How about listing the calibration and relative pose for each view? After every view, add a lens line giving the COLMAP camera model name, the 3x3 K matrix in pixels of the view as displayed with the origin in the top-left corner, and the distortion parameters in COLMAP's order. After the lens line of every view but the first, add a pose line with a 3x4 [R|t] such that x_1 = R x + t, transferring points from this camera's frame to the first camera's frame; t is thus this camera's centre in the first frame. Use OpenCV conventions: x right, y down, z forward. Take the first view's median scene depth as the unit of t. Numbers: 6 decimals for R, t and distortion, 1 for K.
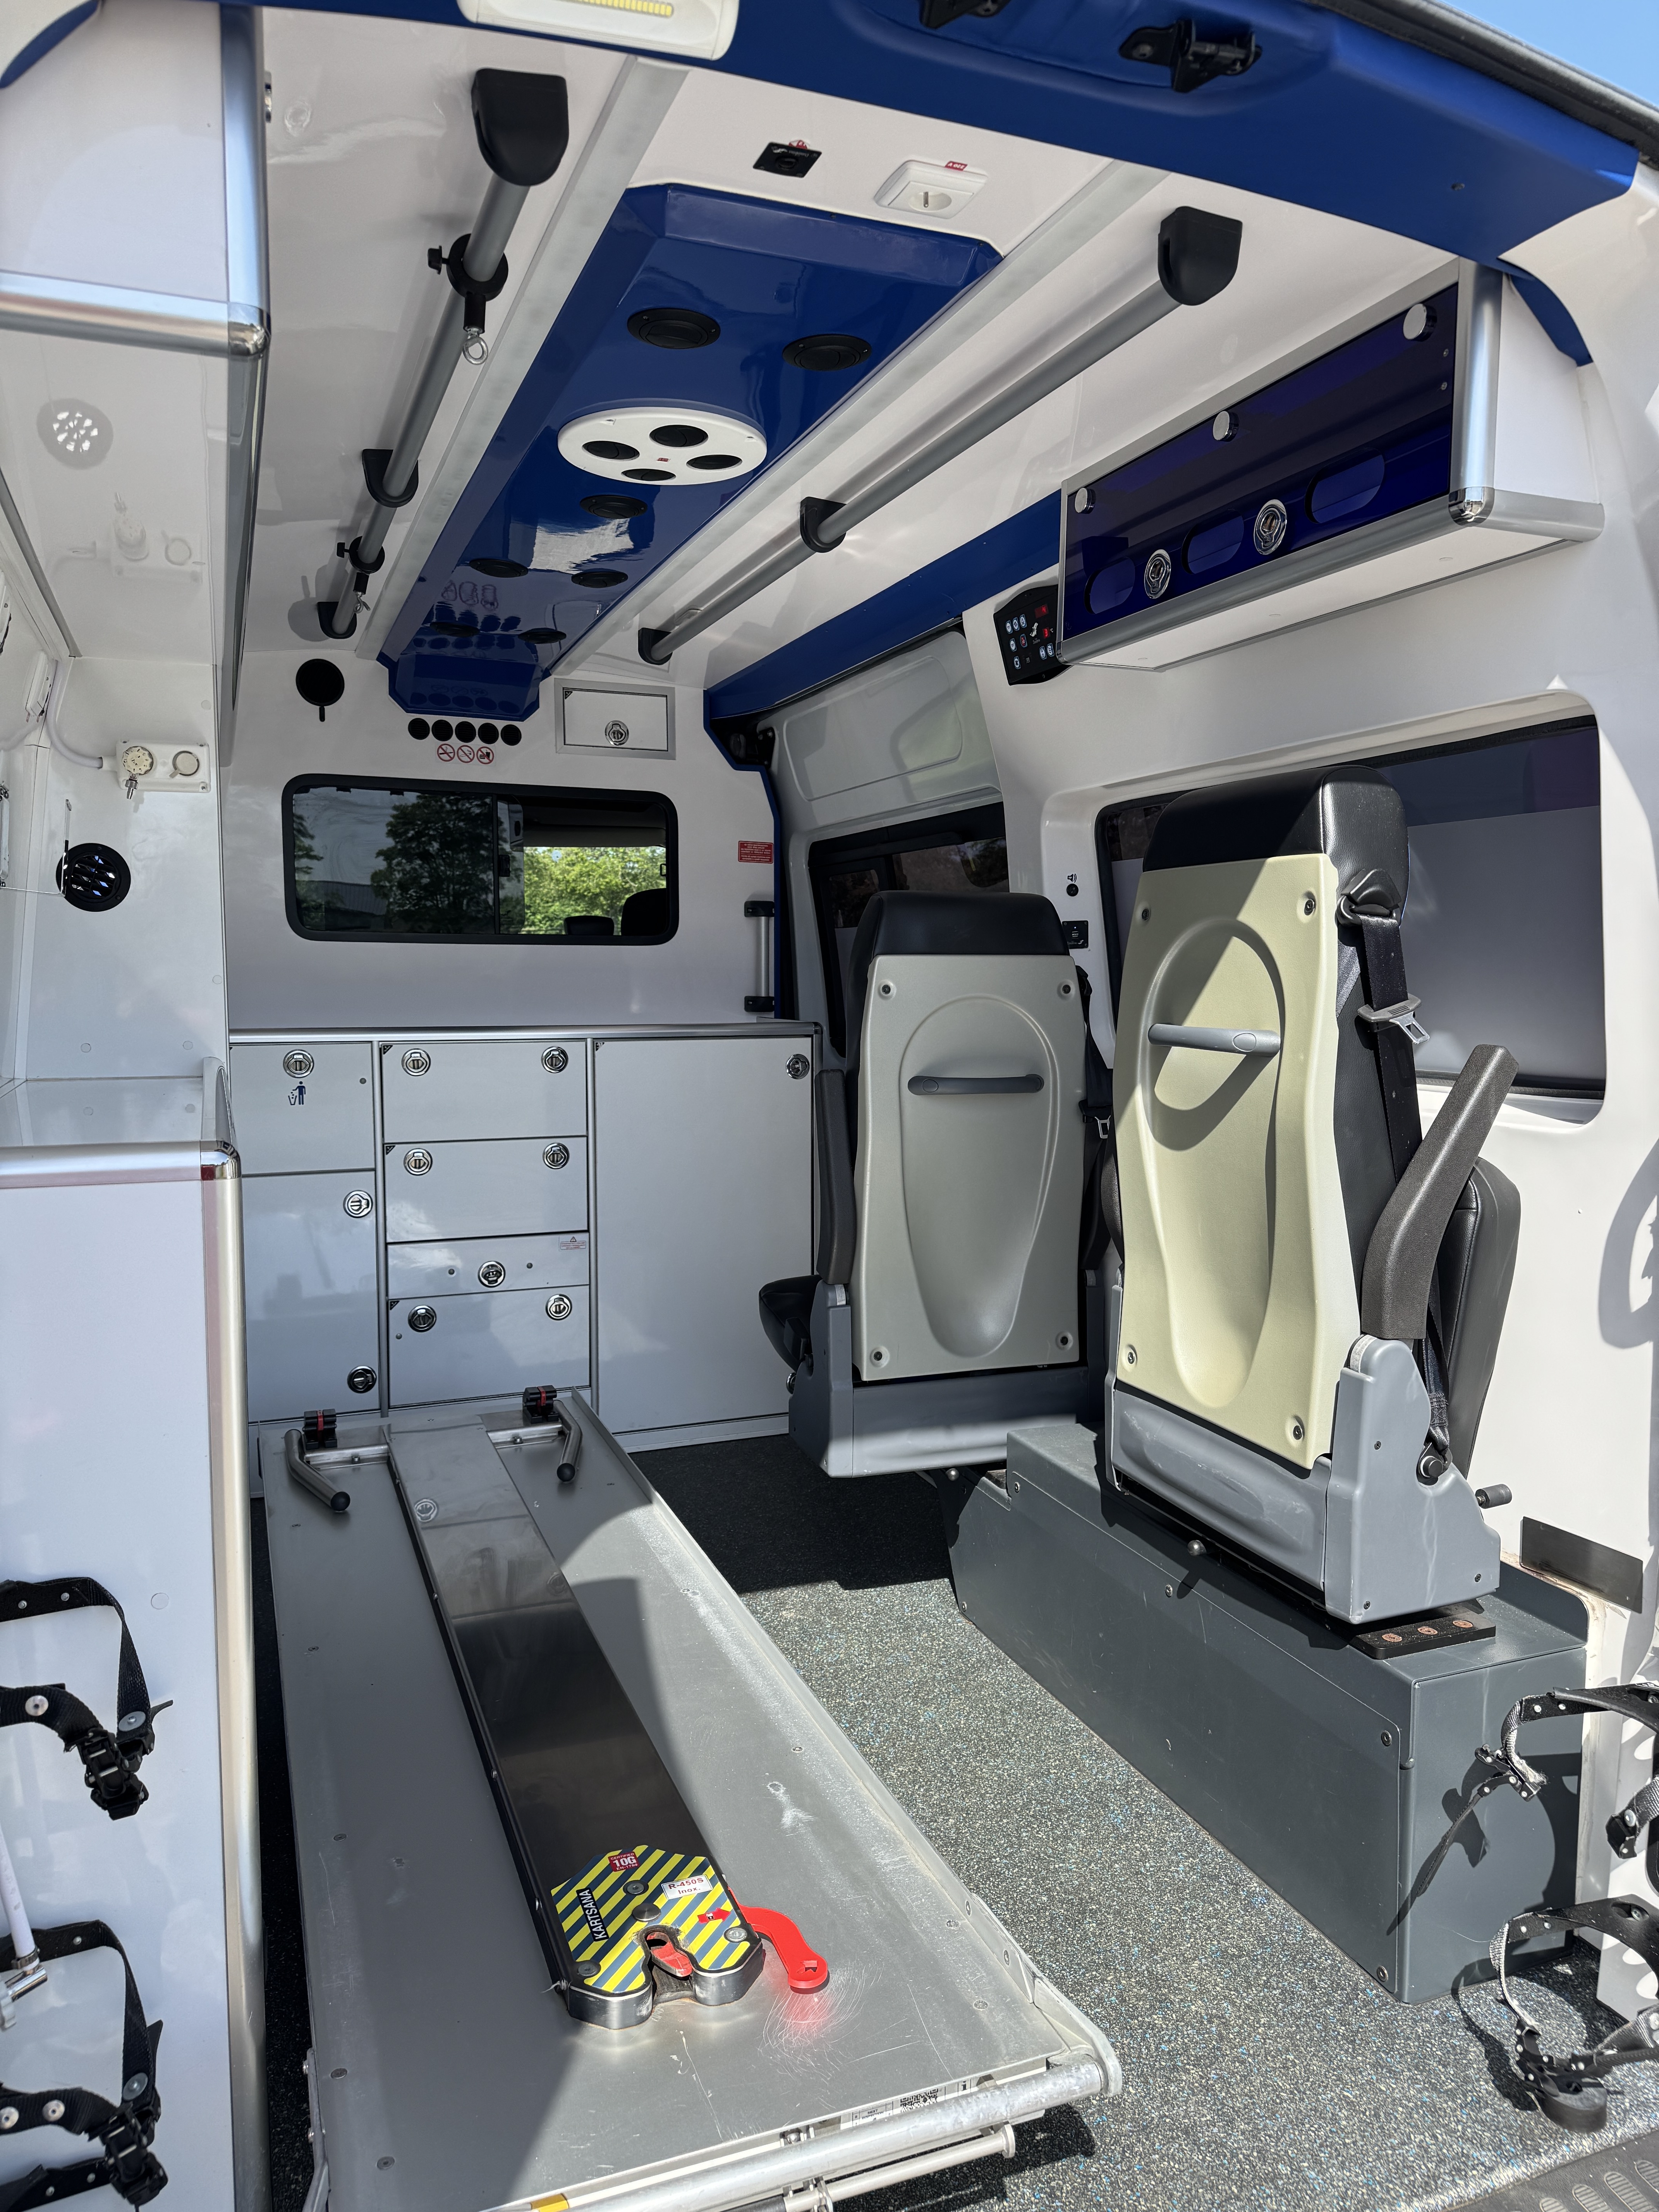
lens RADIAL K [[1564.6, 0, 820.7], [0, 1564.6, 1074.7], [0, 0, 1]] dist [0.102054, -0.157566]
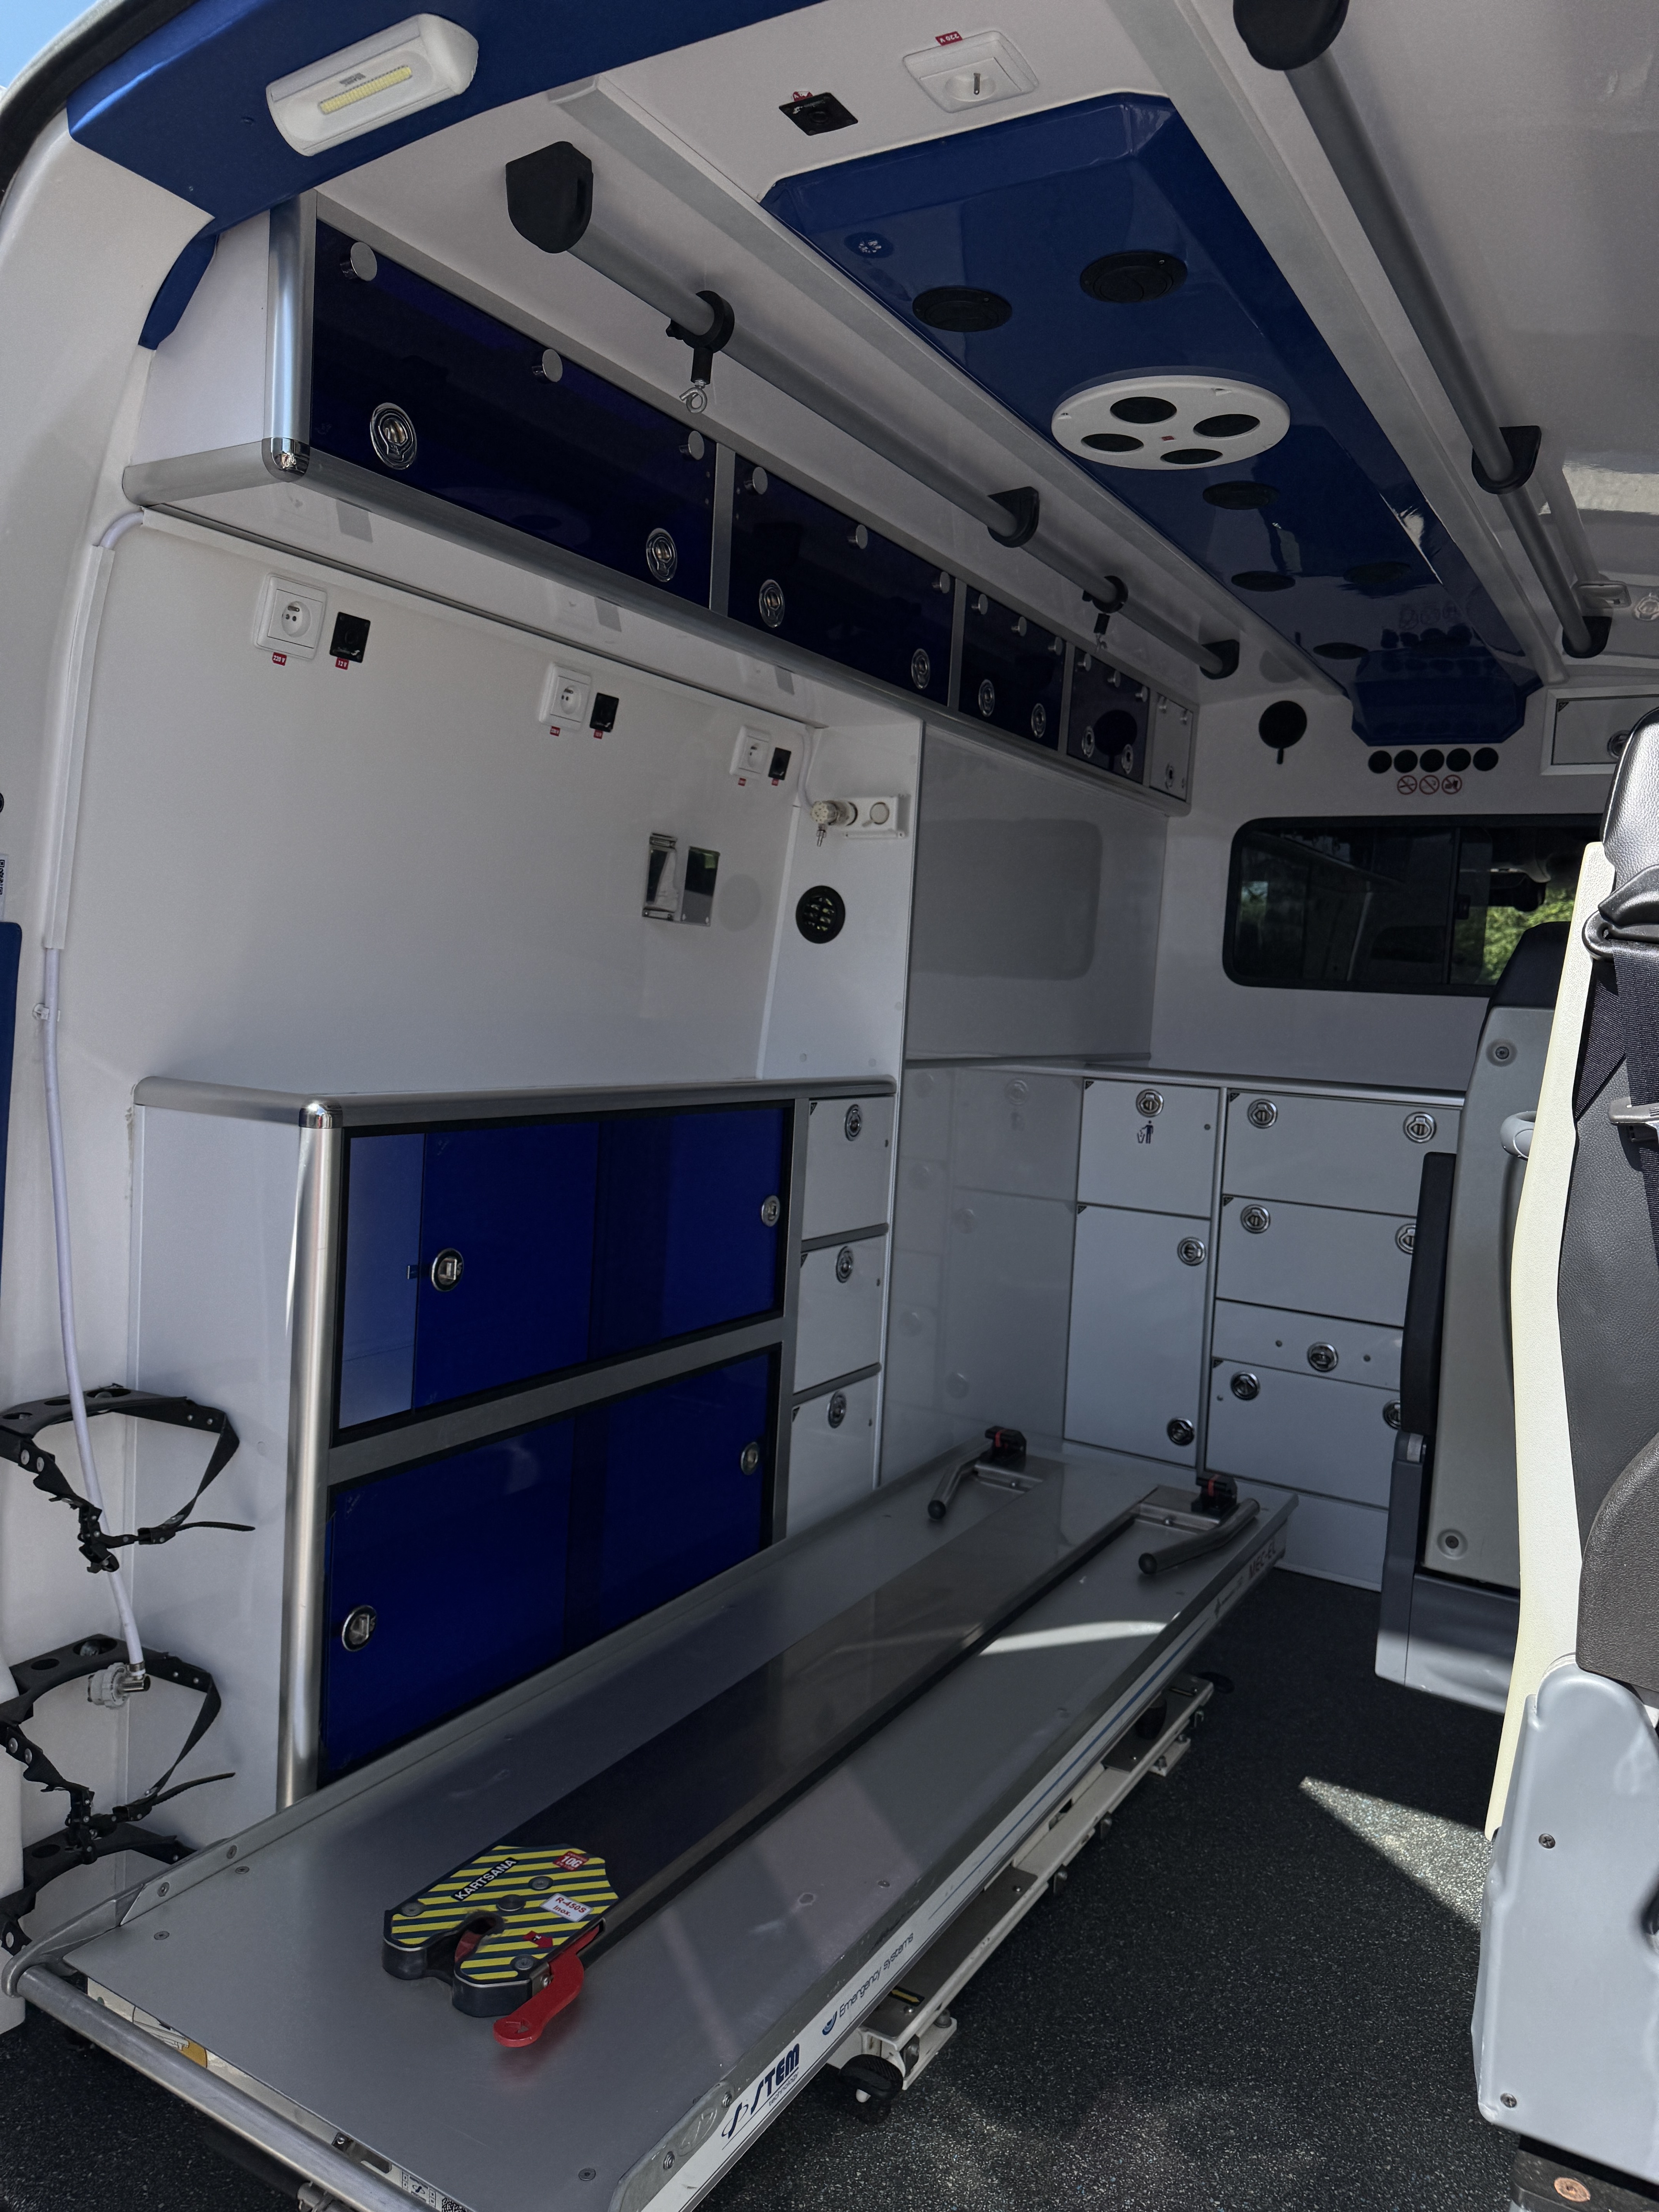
lens RADIAL K [[1564.6, 0, 820.7], [0, 1564.6, 1074.7], [0, 0, 1]] dist [0.102054, -0.157566]
pose [[0.607147, 0.076449, -0.790903, 0.322364], [-0.108892, 0.993975, 0.012486, -0.013922], [0.787093, 0.078542, 0.611814, 0.205389]]
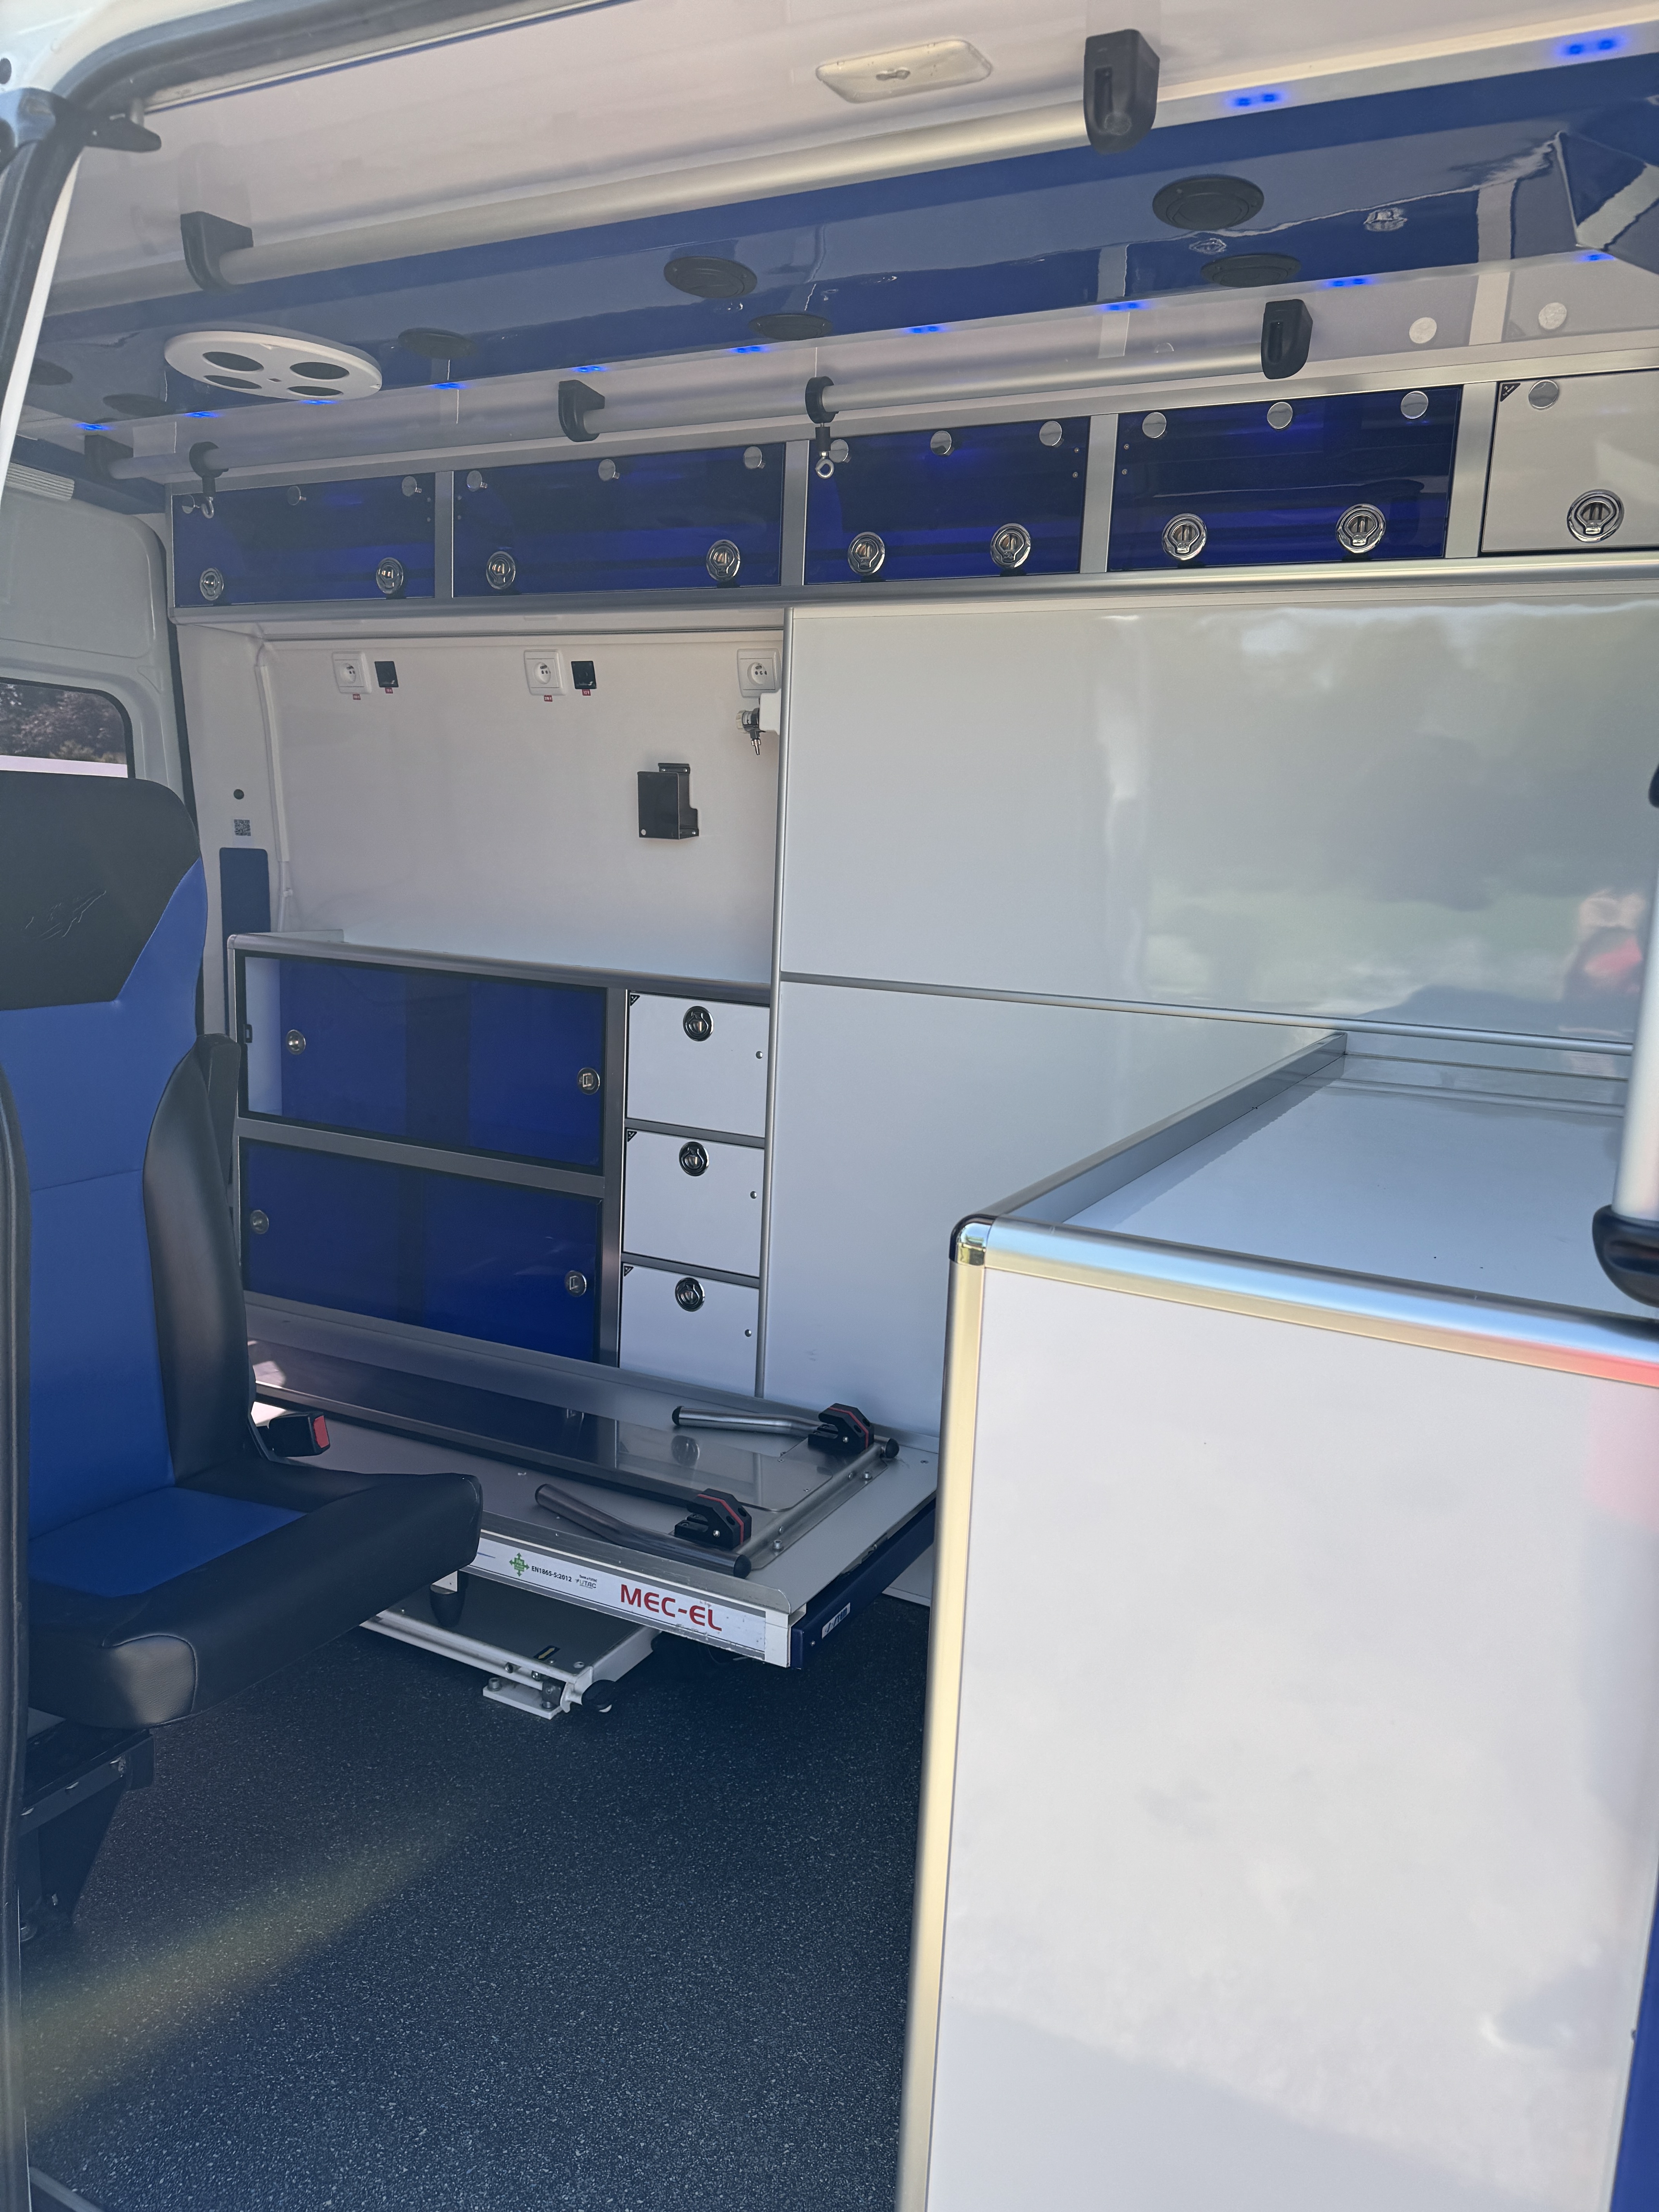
lens RADIAL K [[1543.7, 0, 829.5], [0, 1543.7, 1106.0], [0, 0, 1]] dist [0.047324, -0.062421]
pose [[-0.741907, 0.075556, -0.666232, 0.209144], [-0.096263, 0.971335, 0.217354, -0.114241], [0.663557, 0.225390, -0.713367, 1.252813]]
